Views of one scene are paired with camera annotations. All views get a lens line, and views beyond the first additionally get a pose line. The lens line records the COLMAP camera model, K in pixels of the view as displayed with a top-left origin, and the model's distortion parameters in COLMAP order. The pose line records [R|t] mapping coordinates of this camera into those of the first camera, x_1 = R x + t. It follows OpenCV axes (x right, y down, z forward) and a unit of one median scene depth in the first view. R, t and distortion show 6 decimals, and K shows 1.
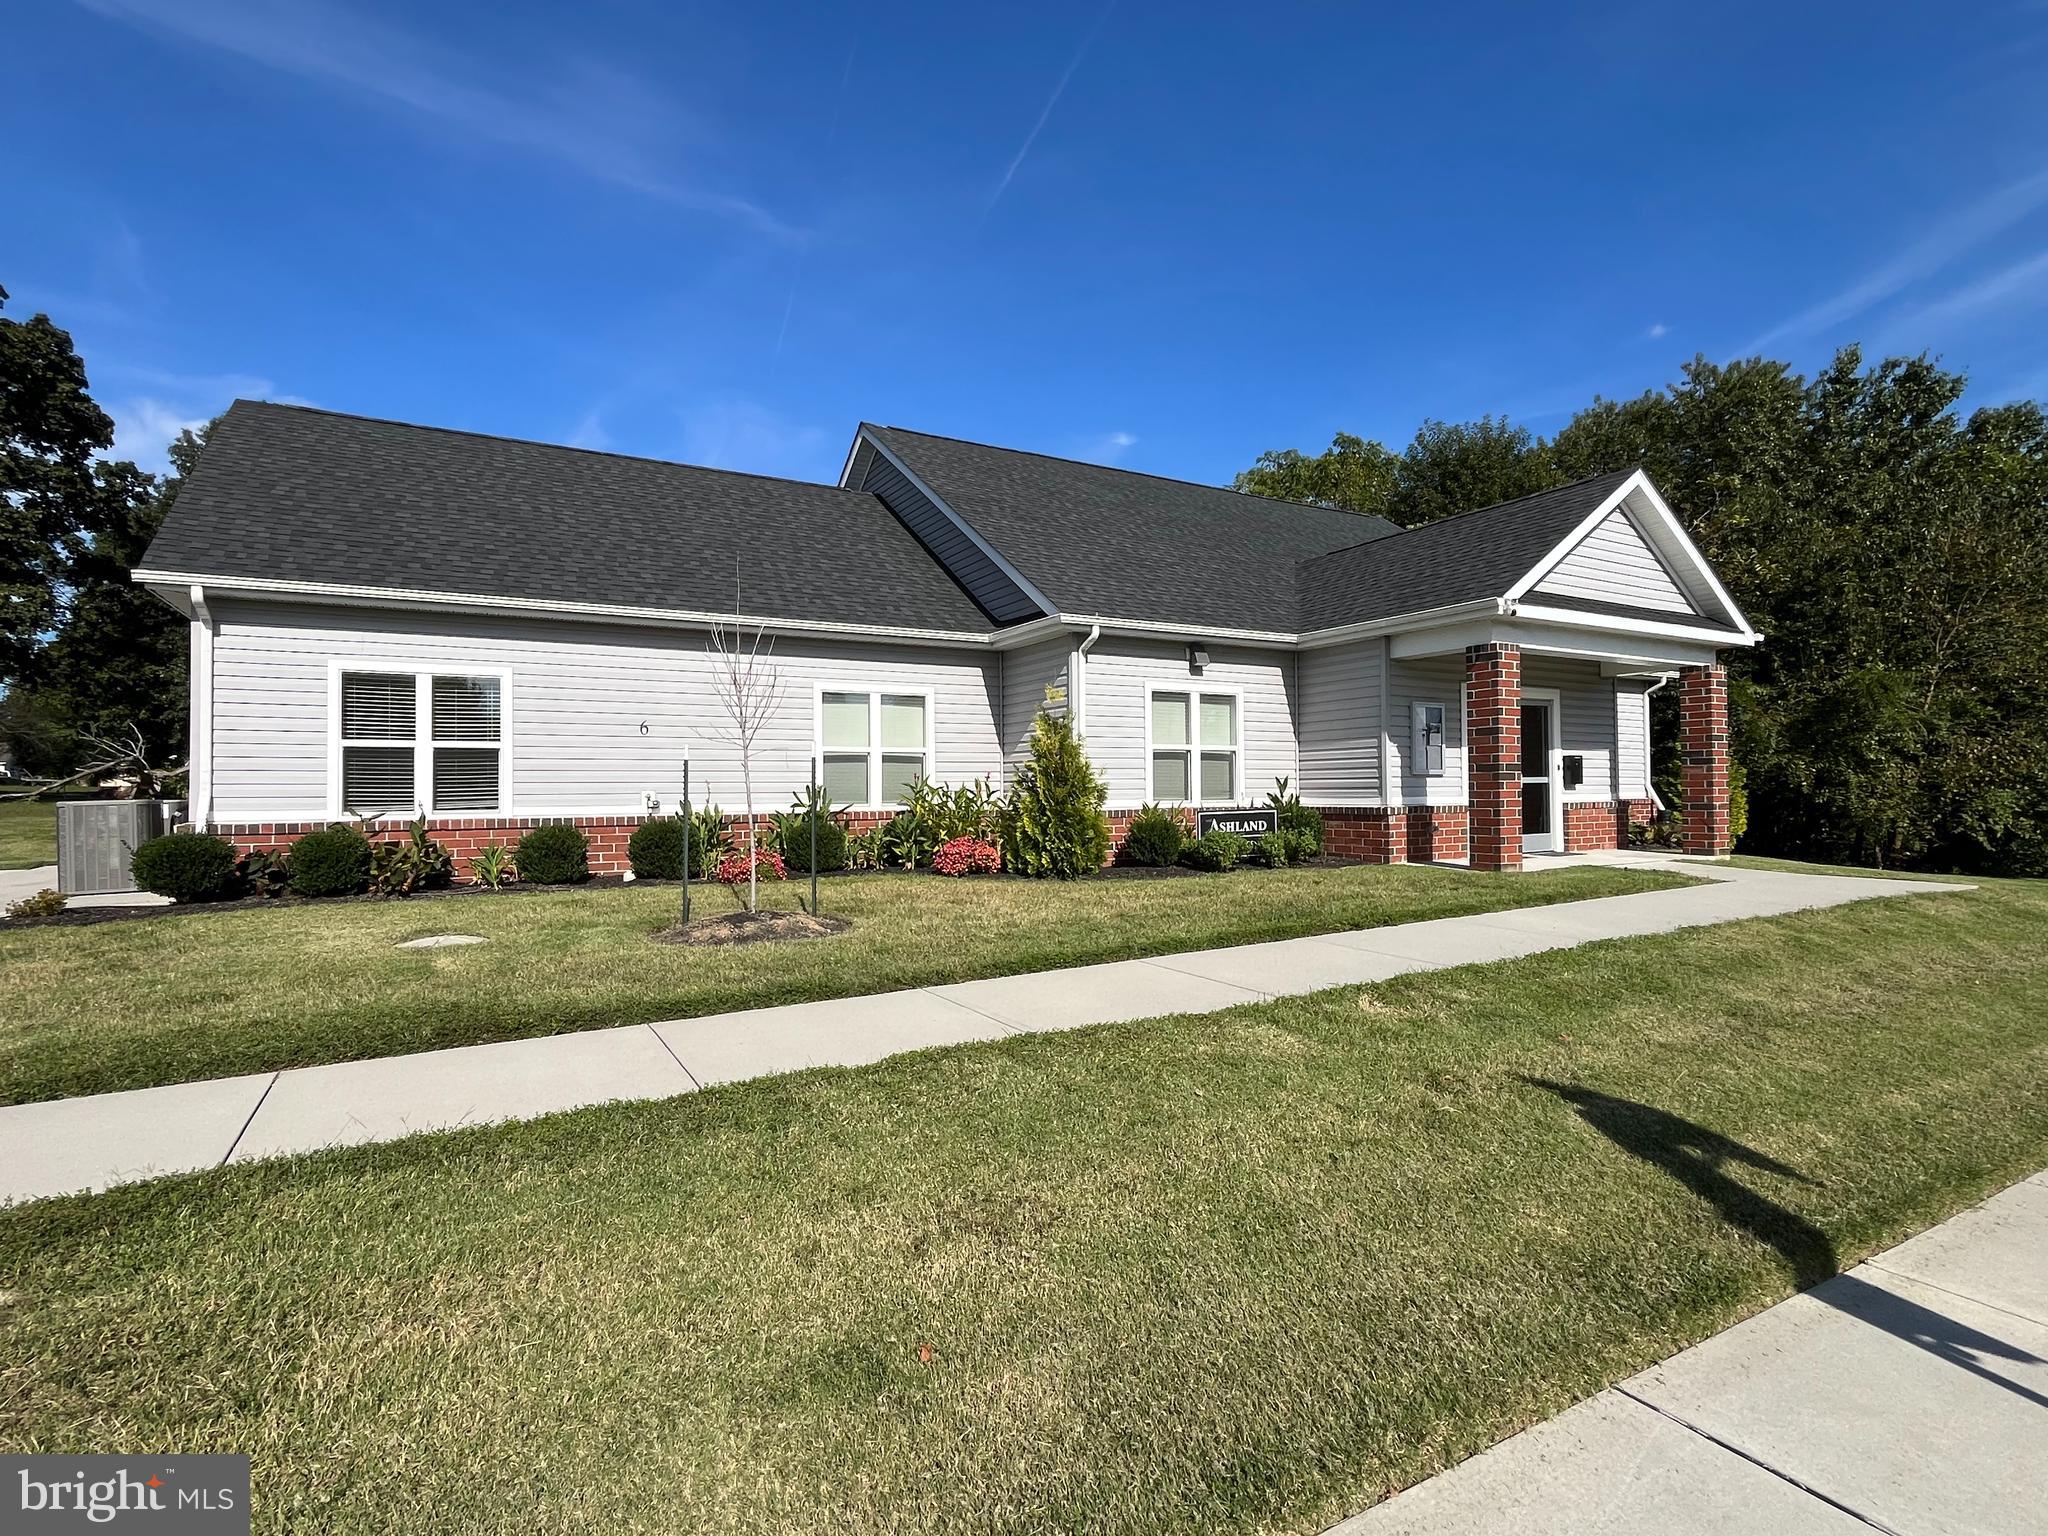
lens RADIAL K [[997.6, 0, 1030.5], [0, 997.6, 770.9], [0, 0, 1]] dist [-0.001987, 0.000451]
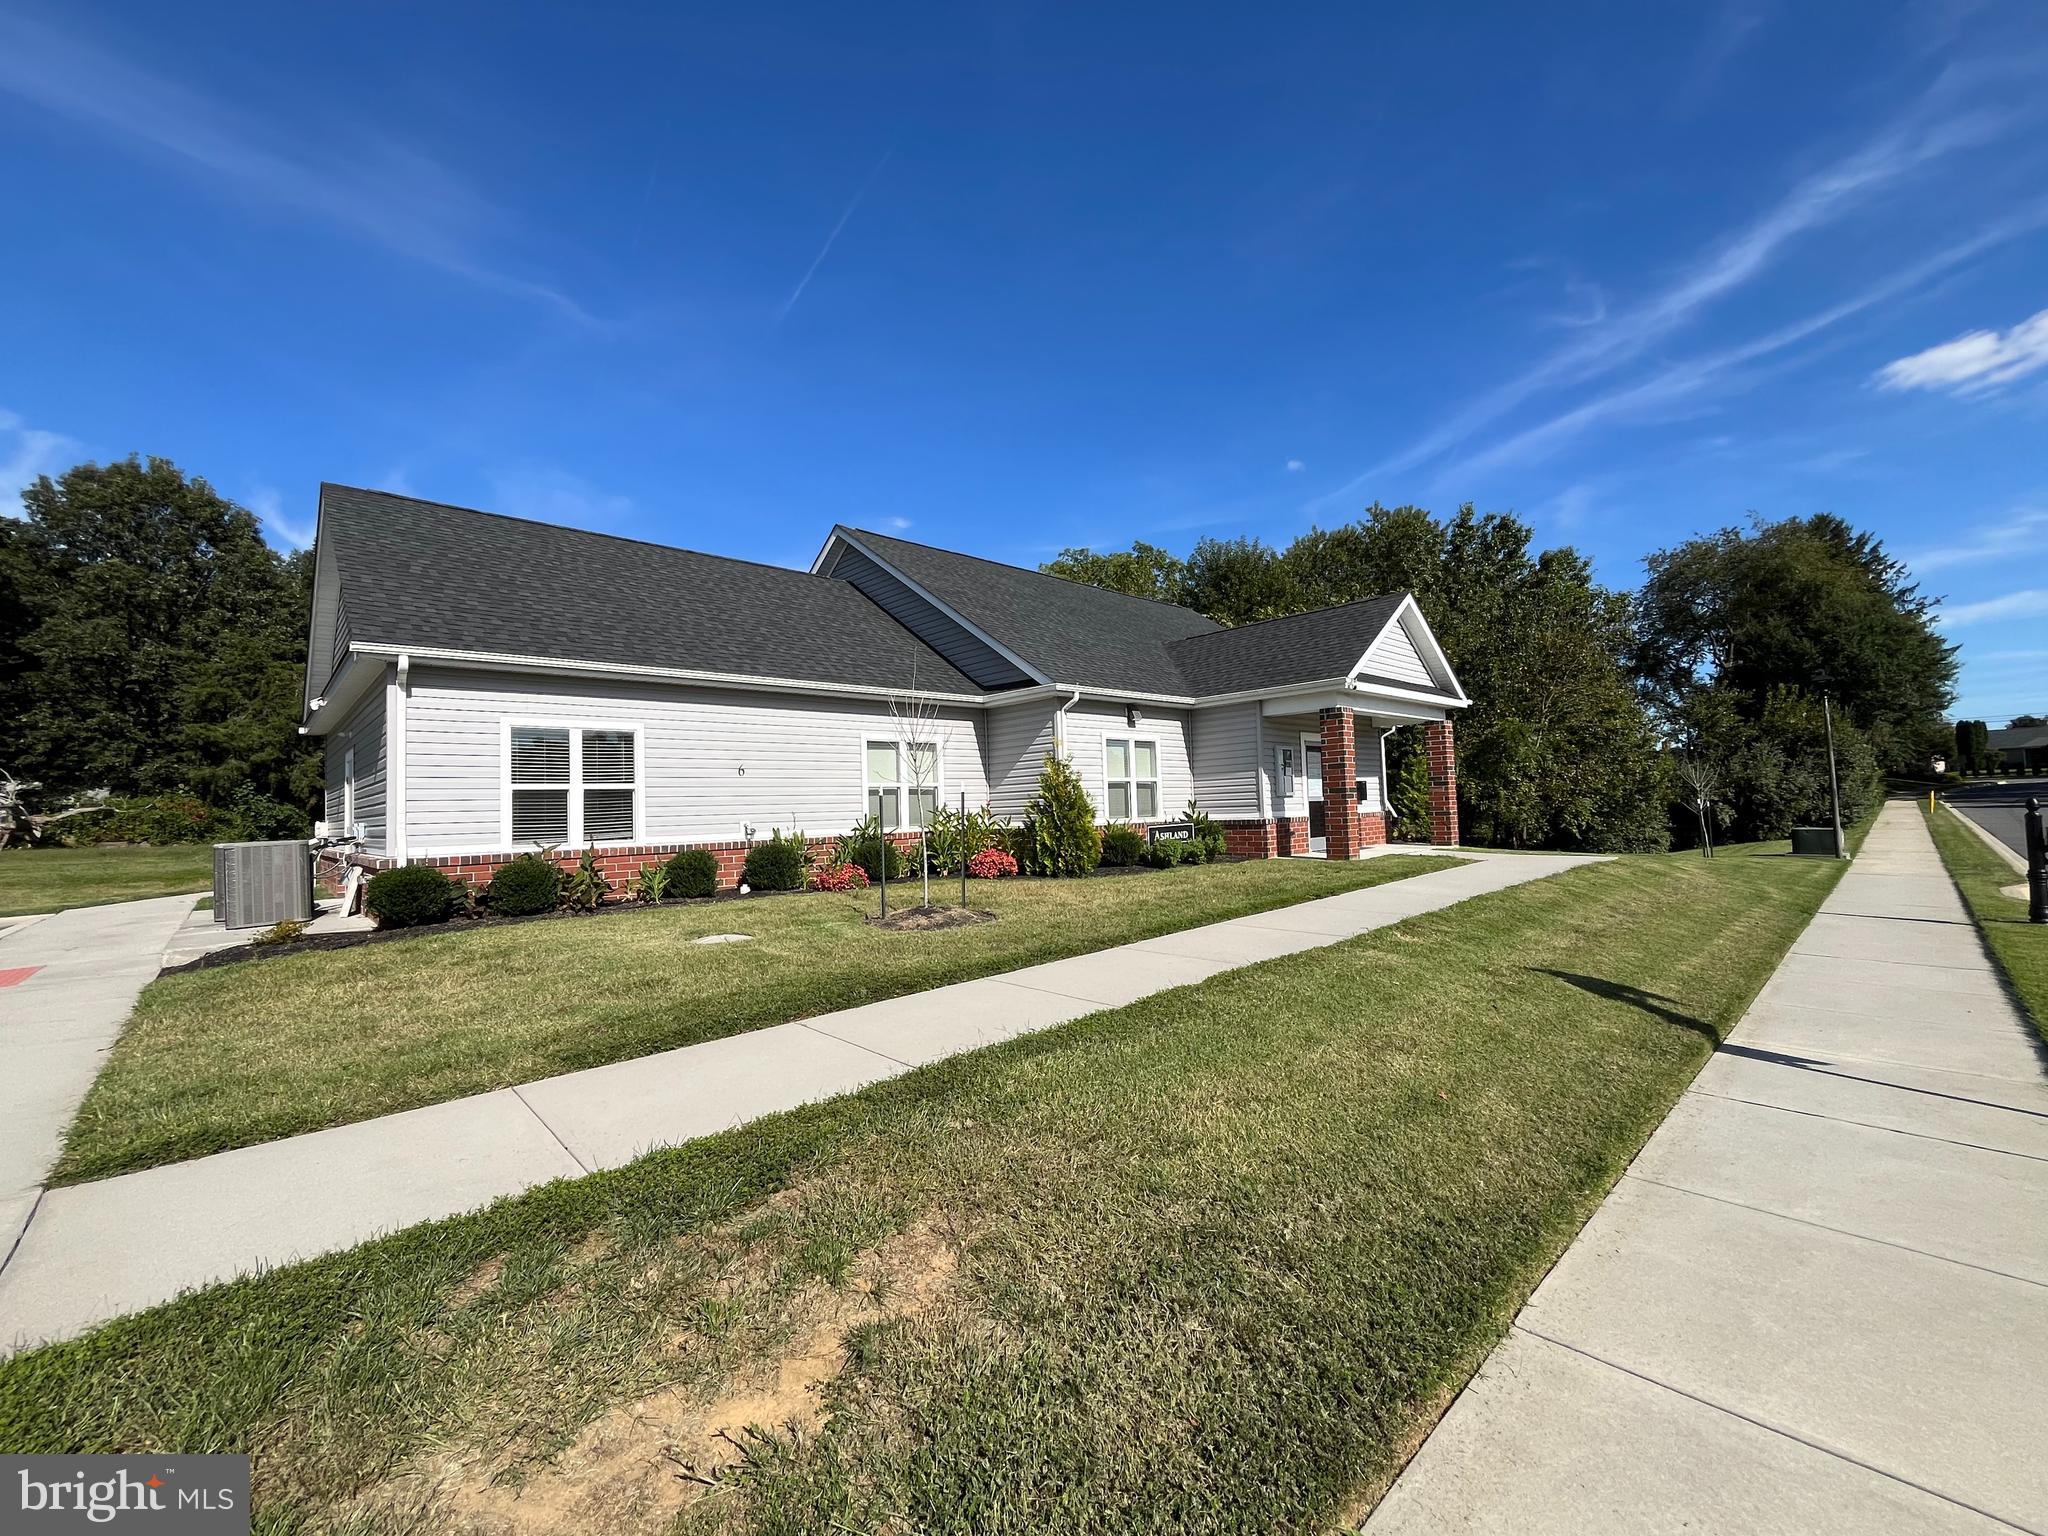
lens RADIAL K [[833.2, 0, 1016.9], [0, 833.2, 766.8], [0, 0, 1]] dist [0.000978, -0.000785]
pose [[0.972260, -0.011084, 0.233640, -0.260050], [0.019541, 0.999234, -0.033913, -0.005038], [-0.233085, 0.037538, 0.971732, -0.085389]]
